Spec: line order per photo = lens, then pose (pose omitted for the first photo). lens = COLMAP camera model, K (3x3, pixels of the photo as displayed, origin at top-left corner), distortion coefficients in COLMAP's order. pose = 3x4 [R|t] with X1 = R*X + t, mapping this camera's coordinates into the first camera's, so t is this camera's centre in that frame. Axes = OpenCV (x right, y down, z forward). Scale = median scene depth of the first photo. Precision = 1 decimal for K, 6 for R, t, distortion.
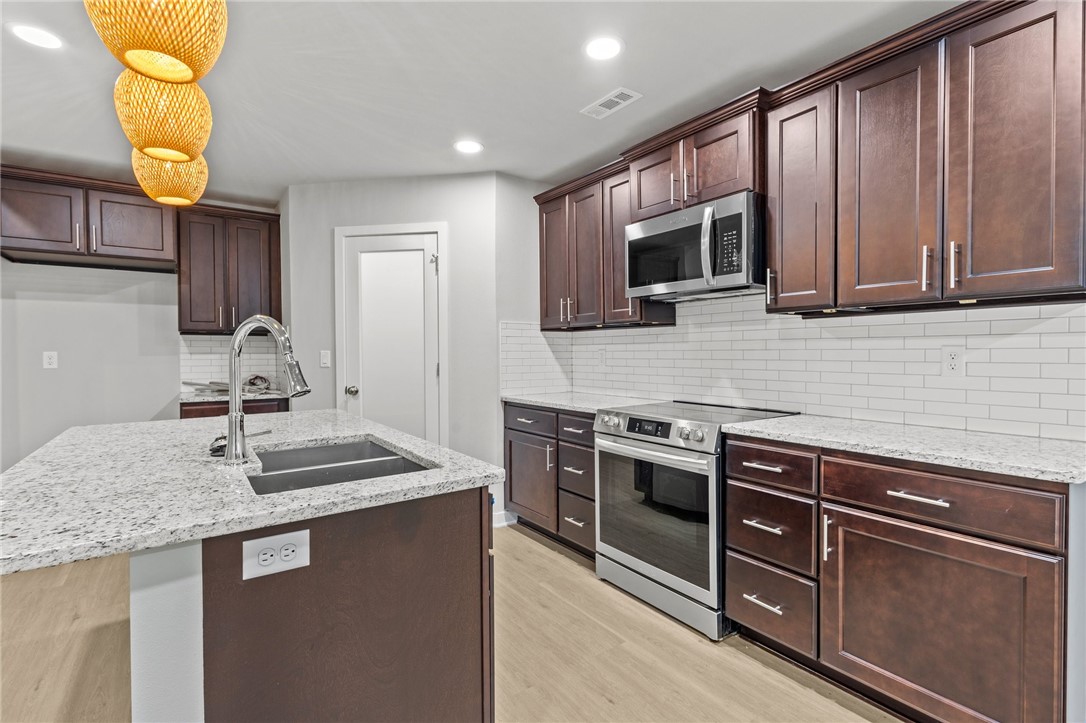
lens RADIAL K [[509.1, 0, 544.1], [0, 509.1, 359.4], [0, 0, 1]] dist [0.012624, -0.000226]
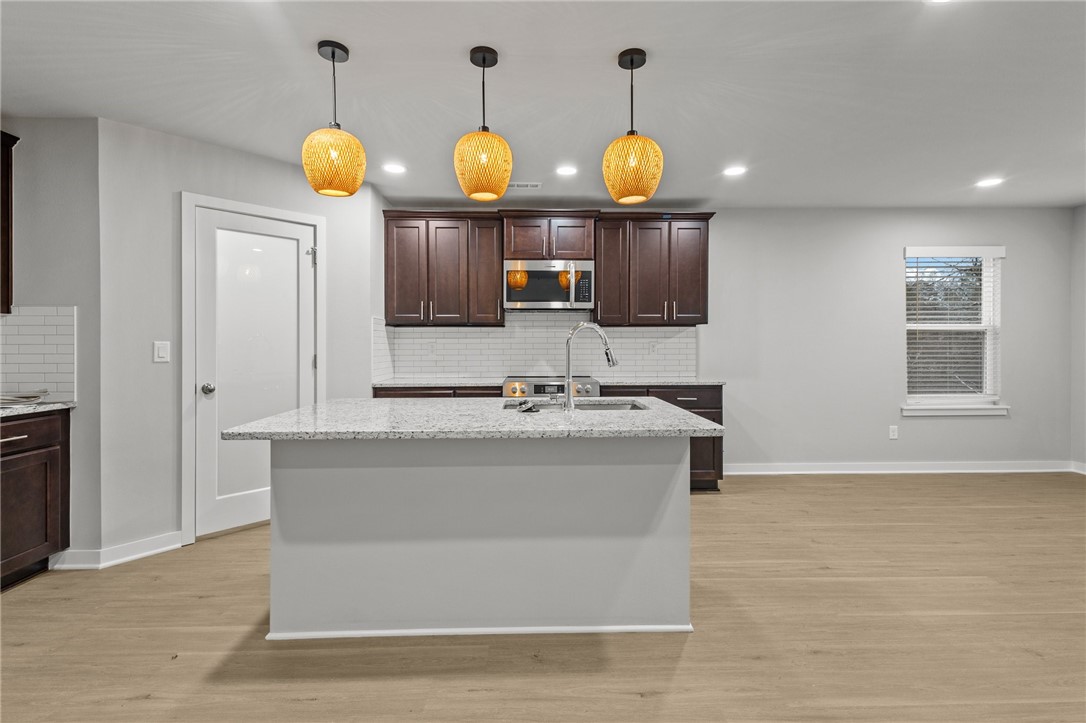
lens RADIAL K [[507.2, 0, 543.2], [0, 507.2, 346.1], [0, 0, 1]] dist [0.015214, 0.000342]
pose [[0.552146, 0.000618, 0.833747, -1.228979], [0.012470, 0.999882, -0.008999, 0.007641], [-0.833654, 0.015365, 0.552073, 0.102939]]
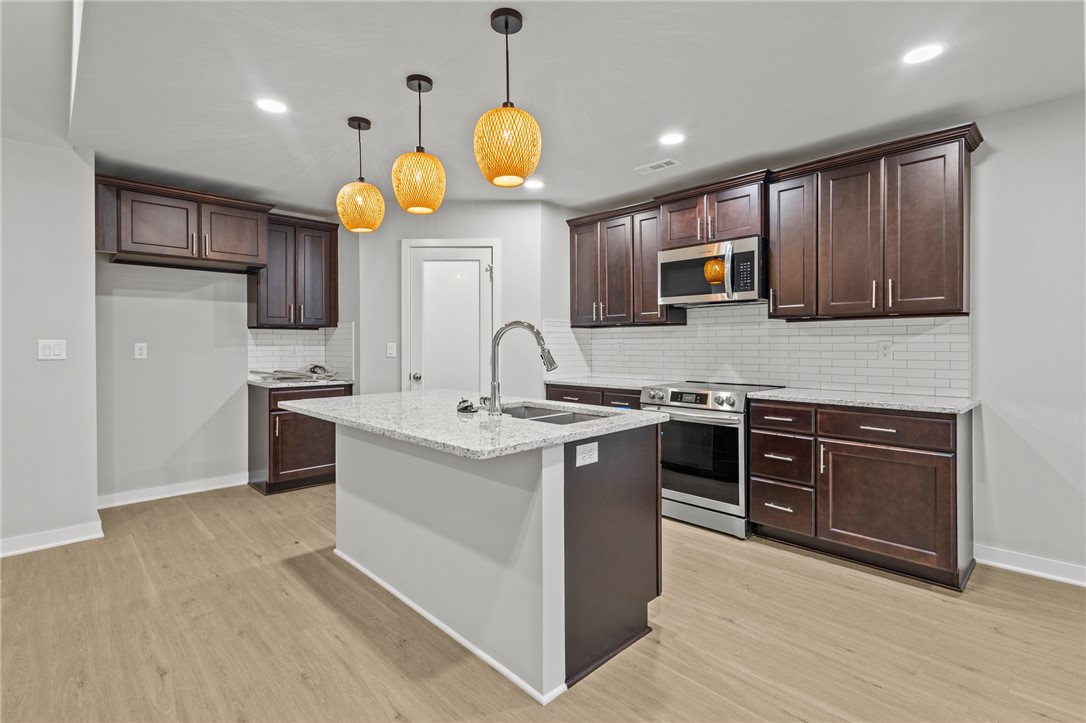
lens RADIAL K [[507.2, 0, 543.2], [0, 507.2, 346.1], [0, 0, 1]] dist [0.015214, 0.000342]
pose [[0.987409, 0.001479, 0.158182, -0.429961], [0.000568, 0.999917, -0.012899, 0.008418], [-0.158188, 0.012826, 0.987326, -0.342029]]
